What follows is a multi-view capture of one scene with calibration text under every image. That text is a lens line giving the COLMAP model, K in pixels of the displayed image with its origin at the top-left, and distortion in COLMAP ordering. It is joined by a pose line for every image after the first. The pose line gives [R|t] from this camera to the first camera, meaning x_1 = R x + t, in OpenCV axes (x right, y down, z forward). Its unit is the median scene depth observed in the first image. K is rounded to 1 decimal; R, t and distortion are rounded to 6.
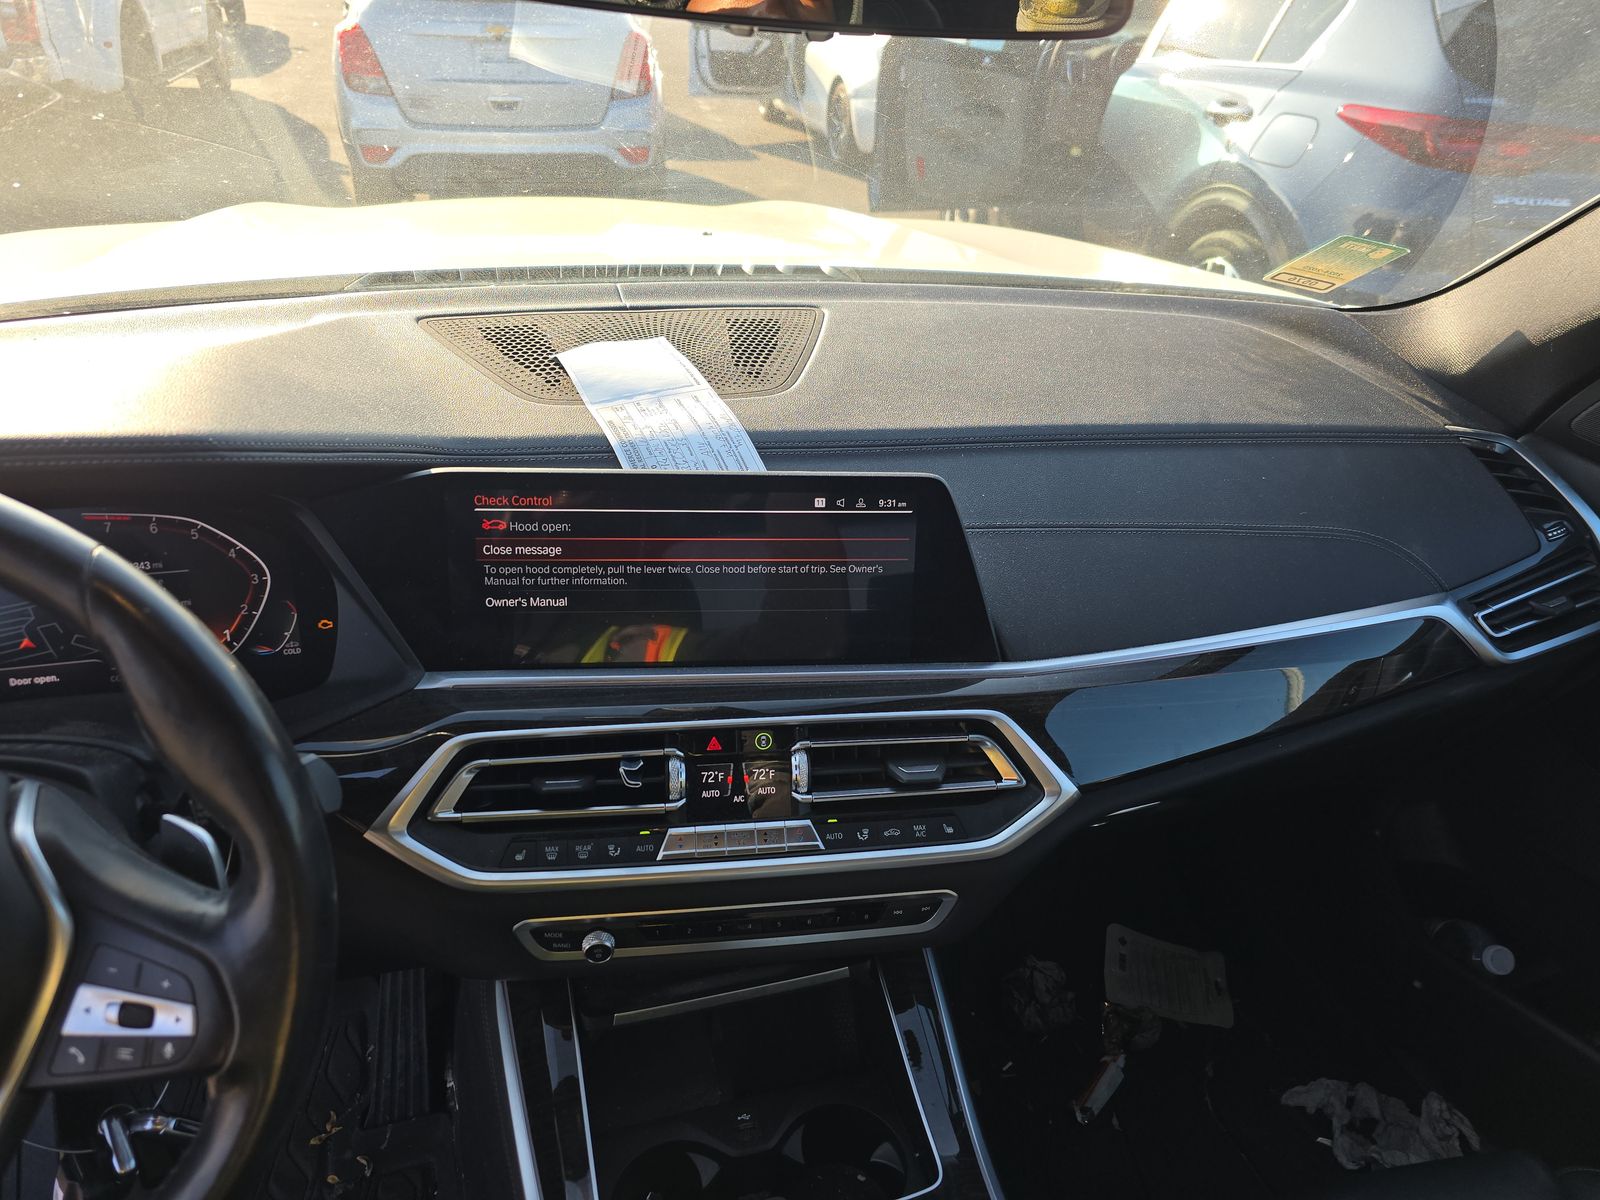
lens RADIAL K [[1050.7, 0, 800.0], [0, 1050.7, 600.0], [0, 0, 1]] dist [0.075170, -0.068540]
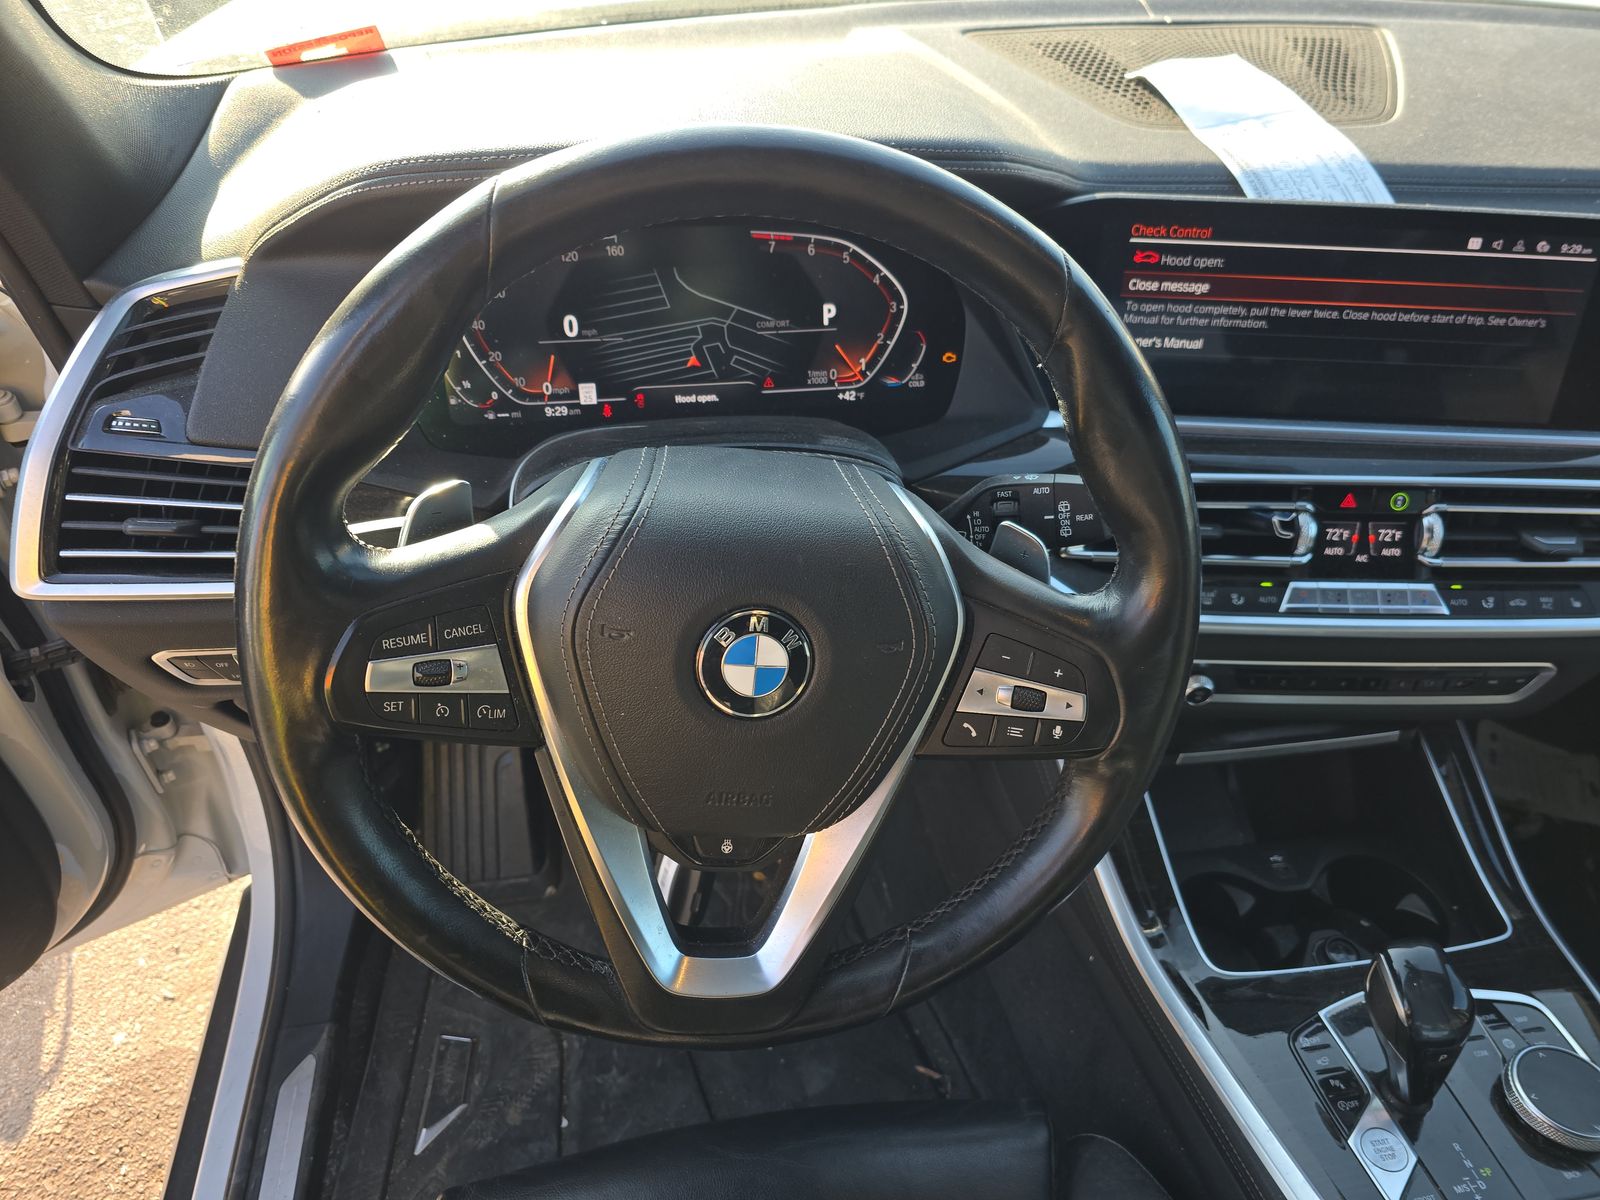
lens RADIAL K [[1065.7, 0, 800.0], [0, 1065.7, 600.0], [0, 0, 1]] dist [0.060330, -0.069775]
pose [[0.992166, 0.069829, -0.103591, -0.468278], [-0.048049, 0.978711, 0.199538, 0.052061], [0.115319, -0.192997, 0.974399, -0.042451]]
